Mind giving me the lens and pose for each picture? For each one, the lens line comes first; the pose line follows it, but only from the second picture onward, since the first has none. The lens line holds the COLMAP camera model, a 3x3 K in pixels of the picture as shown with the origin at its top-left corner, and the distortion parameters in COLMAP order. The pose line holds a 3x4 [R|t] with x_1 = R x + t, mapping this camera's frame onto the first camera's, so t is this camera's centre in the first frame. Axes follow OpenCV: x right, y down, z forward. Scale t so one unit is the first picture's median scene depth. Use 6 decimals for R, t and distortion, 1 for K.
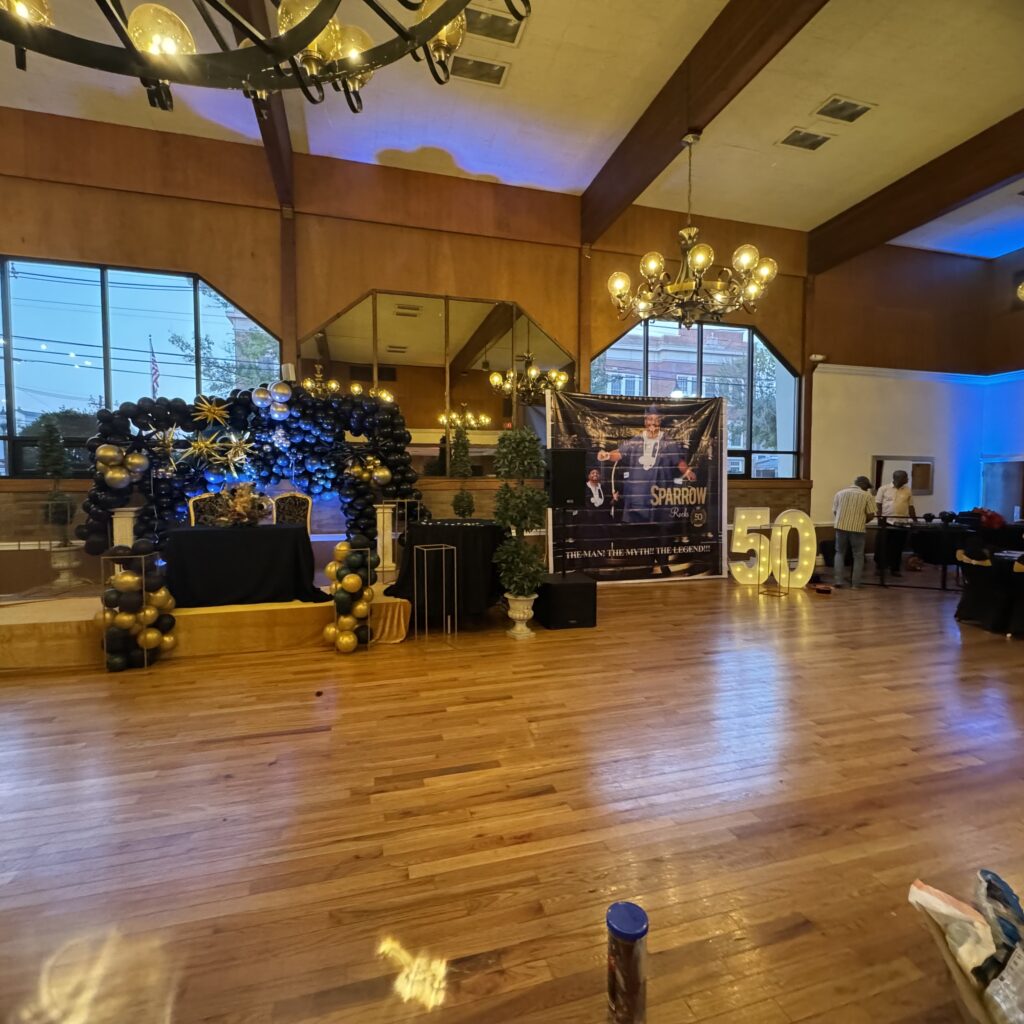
lens RADIAL K [[541.1, 0, 516.3], [0, 541.1, 513.6], [0, 0, 1]] dist [-0.010476, 0.005329]
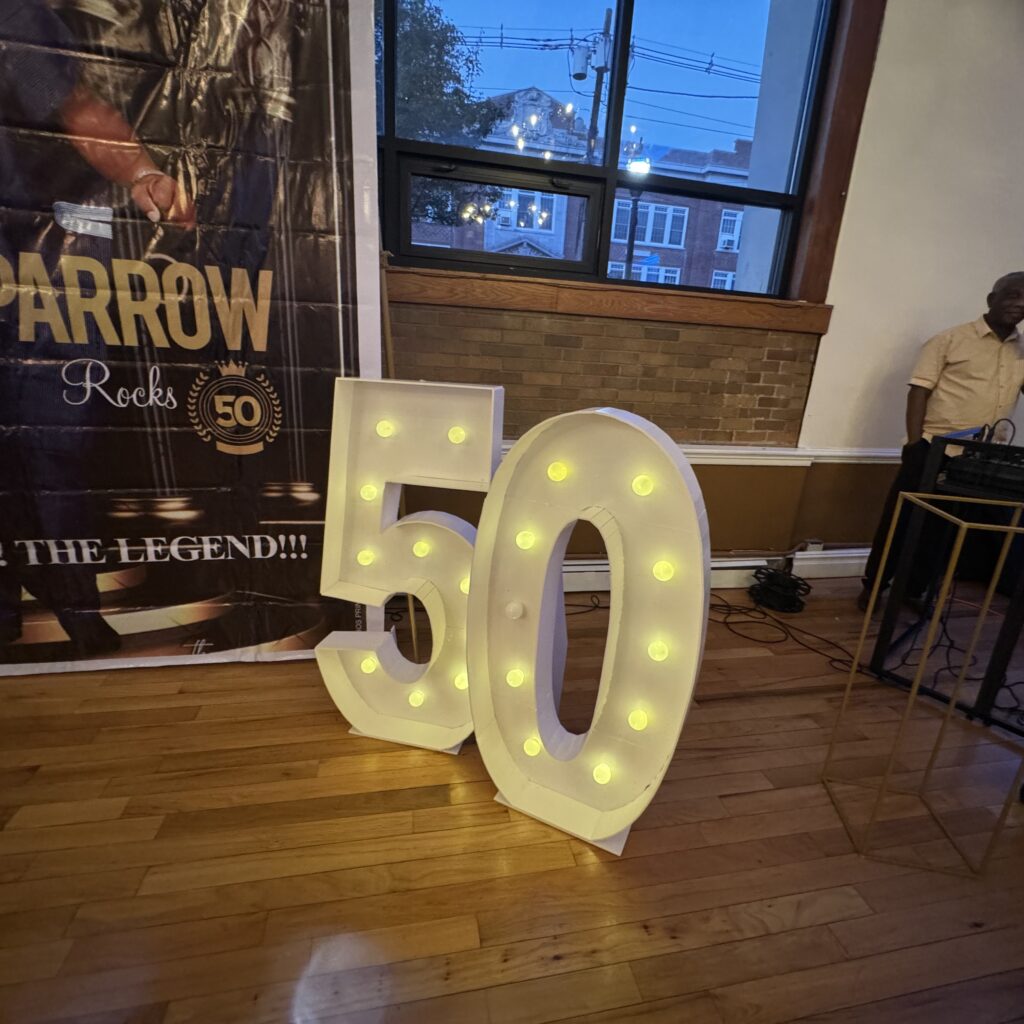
lens RADIAL K [[541.1, 0, 520.5], [0, 541.1, 517.3], [0, 0, 1]] dist [-0.010476, 0.005329]
pose [[0.995817, 0.075417, -0.051582, 0.473376], [-0.060866, 0.968590, 0.241100, -0.012283], [0.068145, -0.236952, 0.969129, 0.792445]]
